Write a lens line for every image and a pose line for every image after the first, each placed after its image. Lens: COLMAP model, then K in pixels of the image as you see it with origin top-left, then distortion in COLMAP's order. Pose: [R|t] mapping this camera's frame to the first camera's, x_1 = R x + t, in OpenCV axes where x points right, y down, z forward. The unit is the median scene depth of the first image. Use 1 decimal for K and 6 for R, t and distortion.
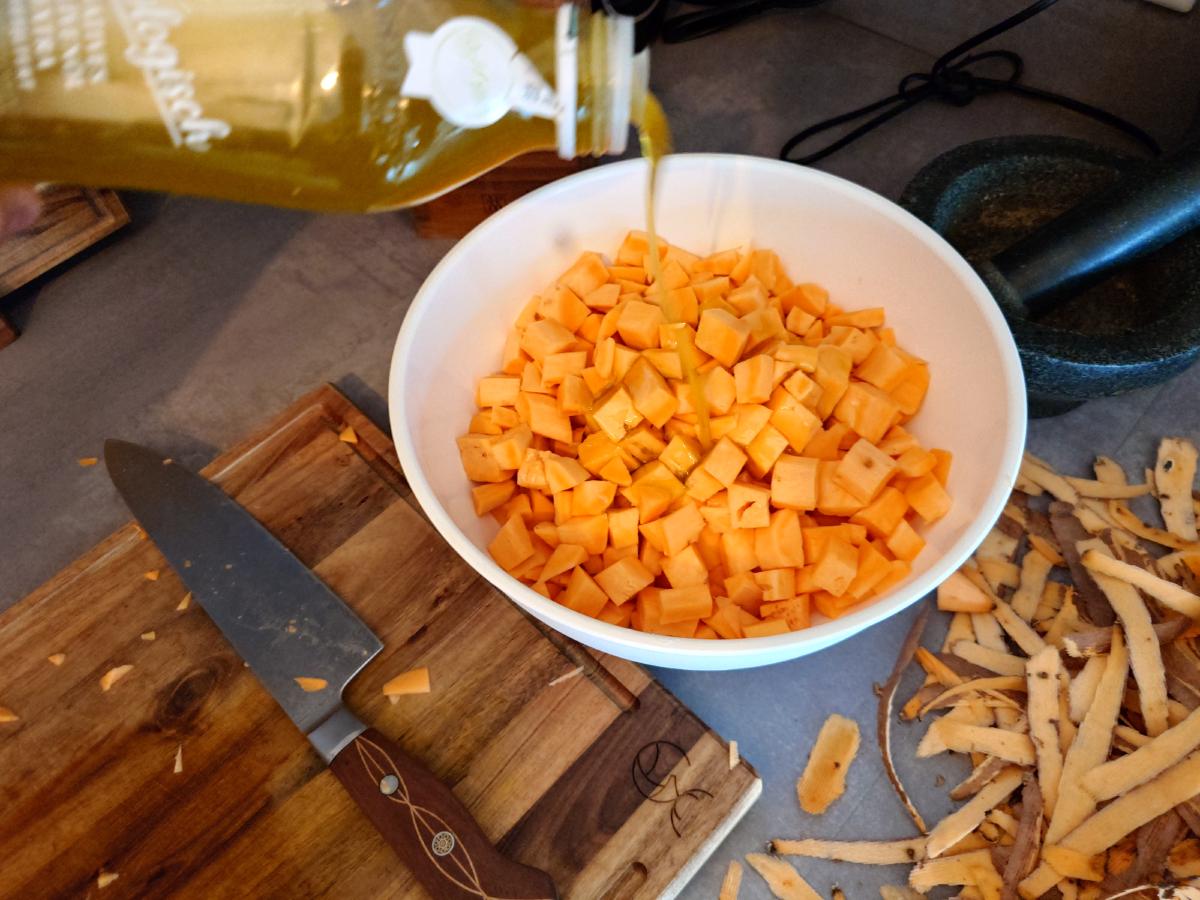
lens RADIAL K [[864.2, 0, 604.8], [0, 864.2, 438.2], [0, 0, 1]] dist [-0.004877, 0.002847]
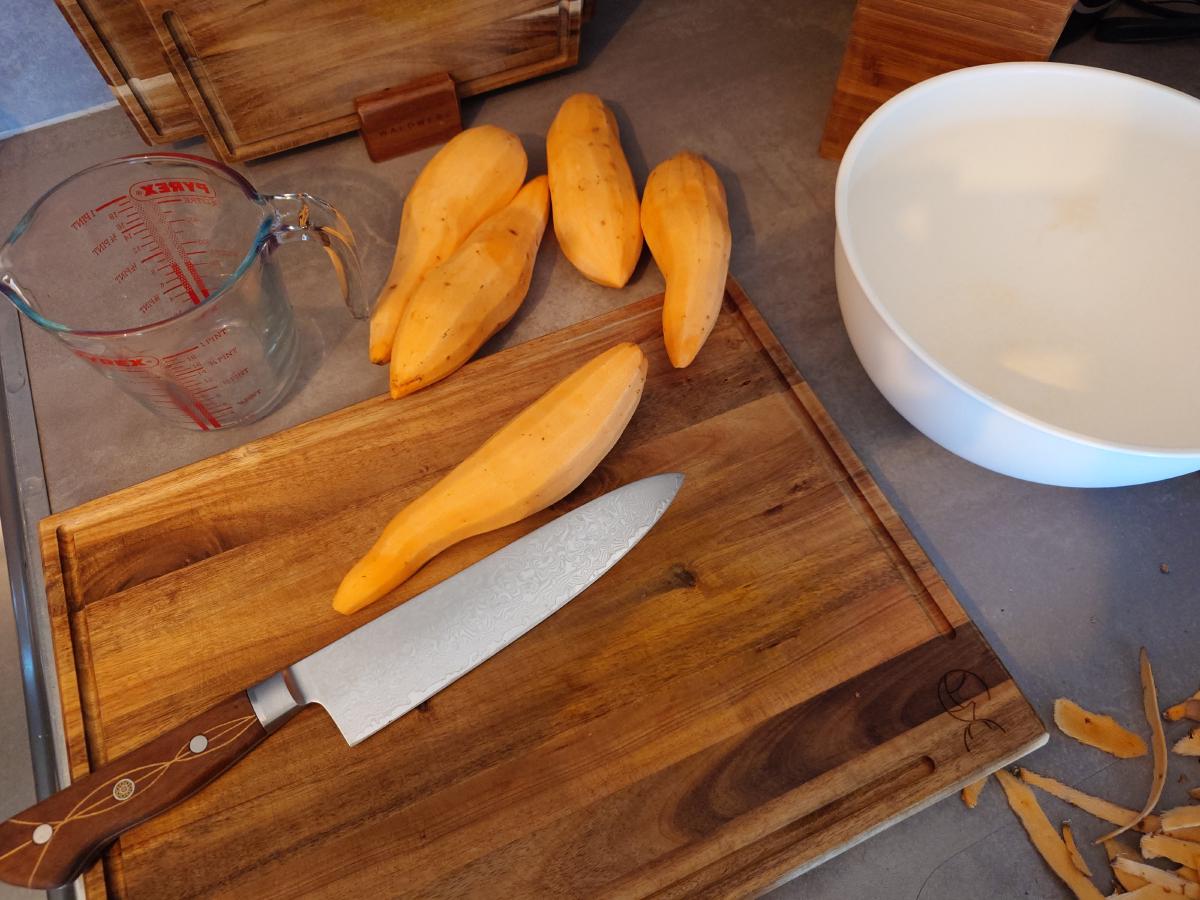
lens RADIAL K [[848.8, 0, 600.0], [0, 848.8, 450.0], [0, 0, 1]] dist [-0.003664, 0.001469]
pose [[0.931213, 0.340044, -0.131192, -0.322103], [-0.326125, 0.938101, 0.116655, 0.099246], [0.162740, -0.065846, 0.984469, -0.153063]]
